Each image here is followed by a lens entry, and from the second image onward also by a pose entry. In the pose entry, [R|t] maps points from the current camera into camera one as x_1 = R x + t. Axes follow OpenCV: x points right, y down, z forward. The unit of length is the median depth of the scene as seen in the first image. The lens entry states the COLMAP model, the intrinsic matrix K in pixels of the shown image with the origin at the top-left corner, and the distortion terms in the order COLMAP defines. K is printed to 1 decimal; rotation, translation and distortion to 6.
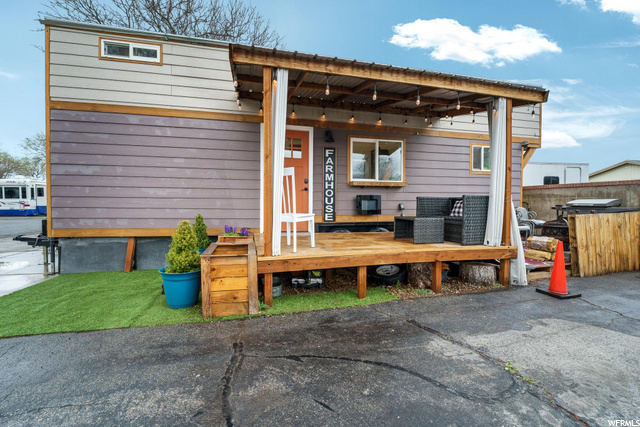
lens RADIAL K [[285.8, 0, 320.0], [0, 285.8, 213.5], [0, 0, 1]] dist [-0.002201, -0.000256]
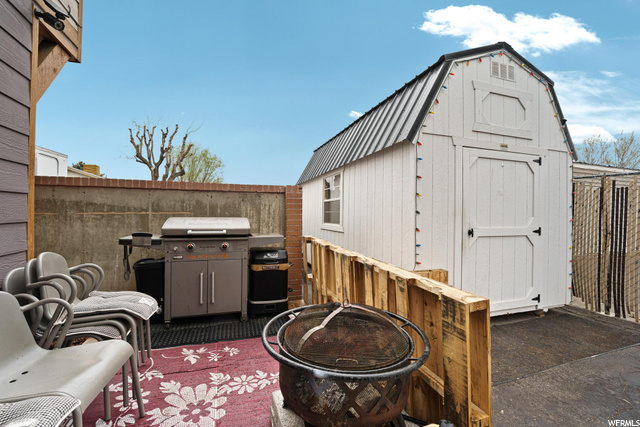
lens RADIAL K [[285.8, 0, 320.0], [0, 285.8, 213.5], [0, 0, 1]] dist [-0.002201, -0.000256]
pose [[-0.096975, -0.010807, 0.995228, 0.495928], [0.014801, 0.999815, 0.012299, -0.063859], [-0.995177, 0.015923, -0.096797, 0.903900]]
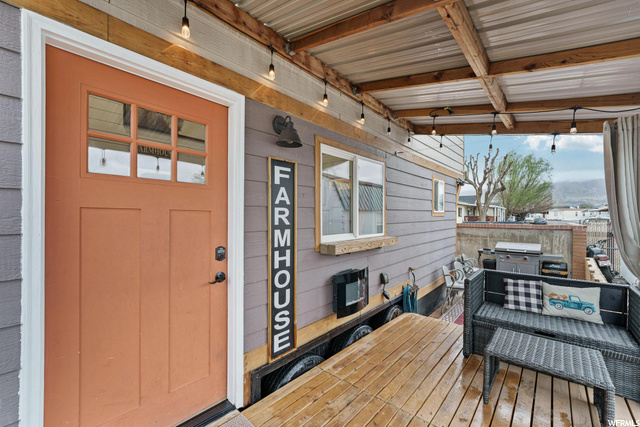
lens RADIAL K [[269.9, 0, 321.0], [0, 269.9, 216.3], [0, 0, 1]] dist [-0.002013, -0.000274]
pose [[0.810799, -0.006421, 0.585290, -0.137067], [0.017197, 0.999769, -0.012854, -0.150245], [-0.585073, 0.020487, 0.810722, 0.673790]]
